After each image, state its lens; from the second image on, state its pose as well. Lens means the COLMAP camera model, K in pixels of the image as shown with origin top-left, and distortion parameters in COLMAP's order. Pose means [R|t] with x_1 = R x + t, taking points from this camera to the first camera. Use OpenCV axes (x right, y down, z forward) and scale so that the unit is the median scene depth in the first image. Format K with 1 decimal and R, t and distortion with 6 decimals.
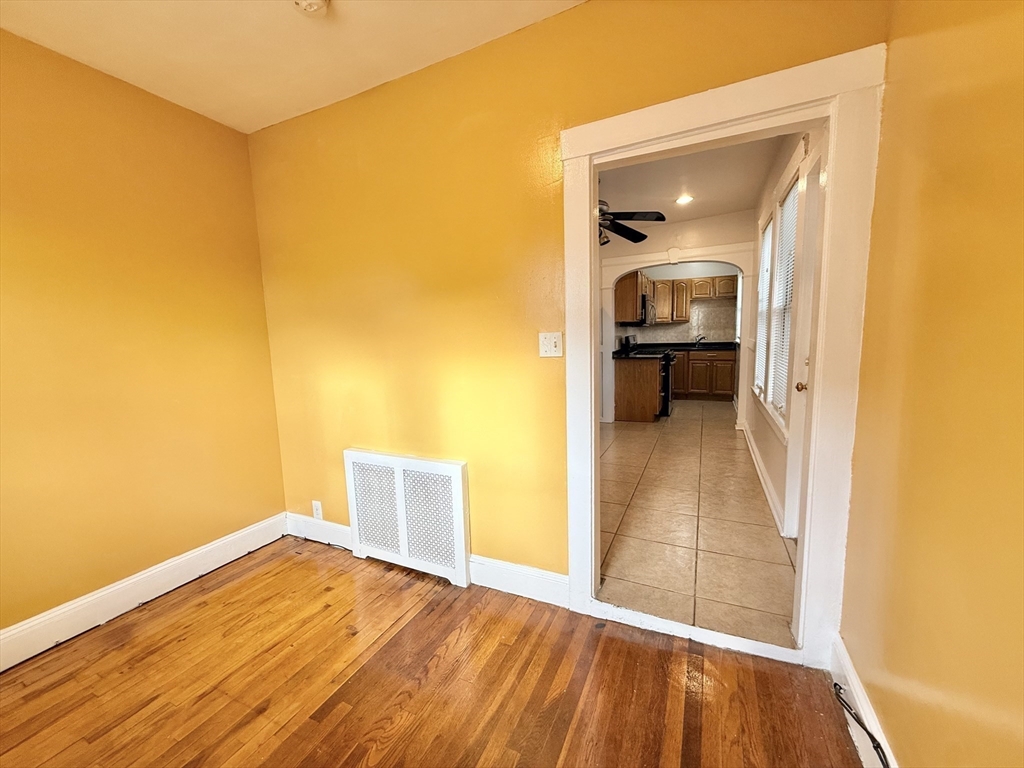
lens RADIAL K [[402.4, 0, 512.0], [0, 402.4, 384.0], [0, 0, 1]] dist [-0.002224, 0.000004]
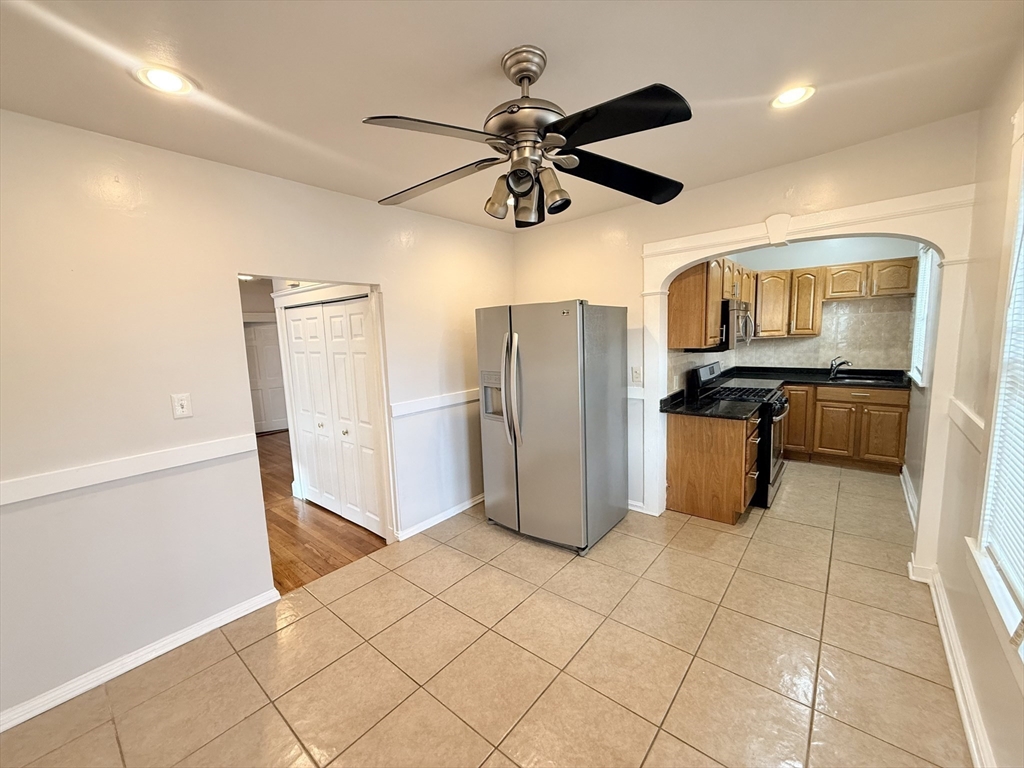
lens RADIAL K [[408.9, 0, 512.0], [0, 408.9, 384.0], [0, 0, 1]] dist [0.000401, 0.000401]
pose [[0.968959, 0.023563, -0.246097, 0.142634], [-0.020564, 0.999680, 0.014748, -0.083551], [0.246366, -0.009229, 0.969133, 0.279726]]
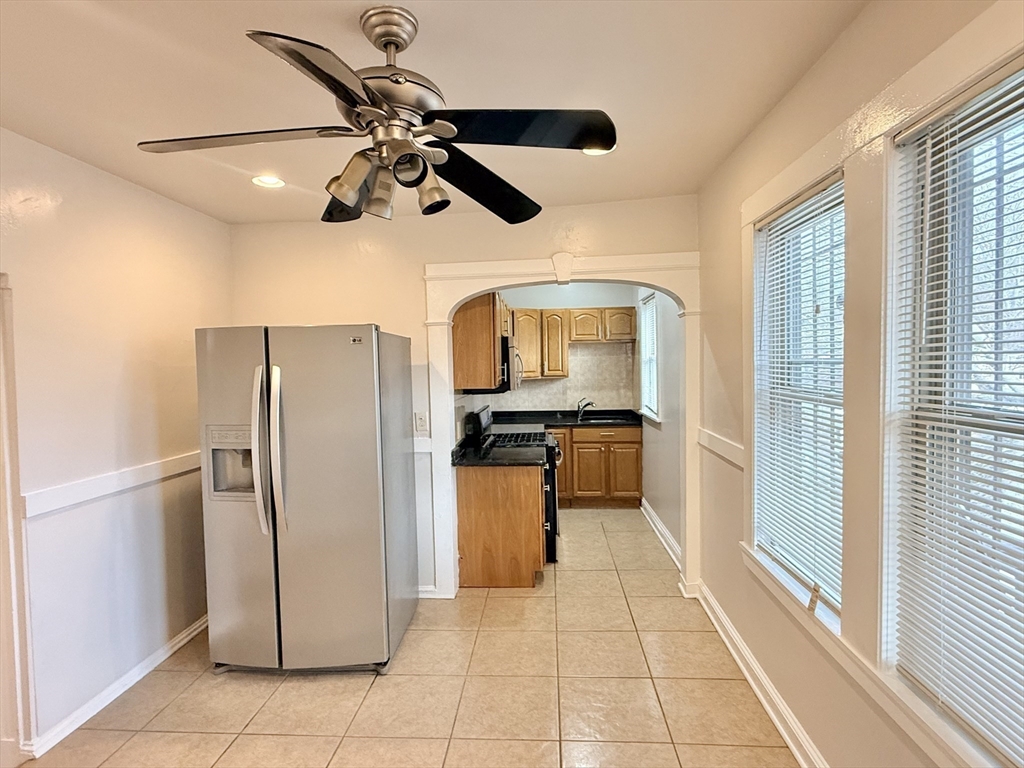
lens RADIAL K [[540.7, 0, 512.0], [0, 540.7, 384.0], [0, 0, 1]] dist [-0.003123, 0.000384]
pose [[0.930202, -0.002878, 0.367035, 0.059890], [0.038523, 0.995212, -0.089826, -0.077065], [-0.365020, 0.097696, 0.925860, 0.276821]]
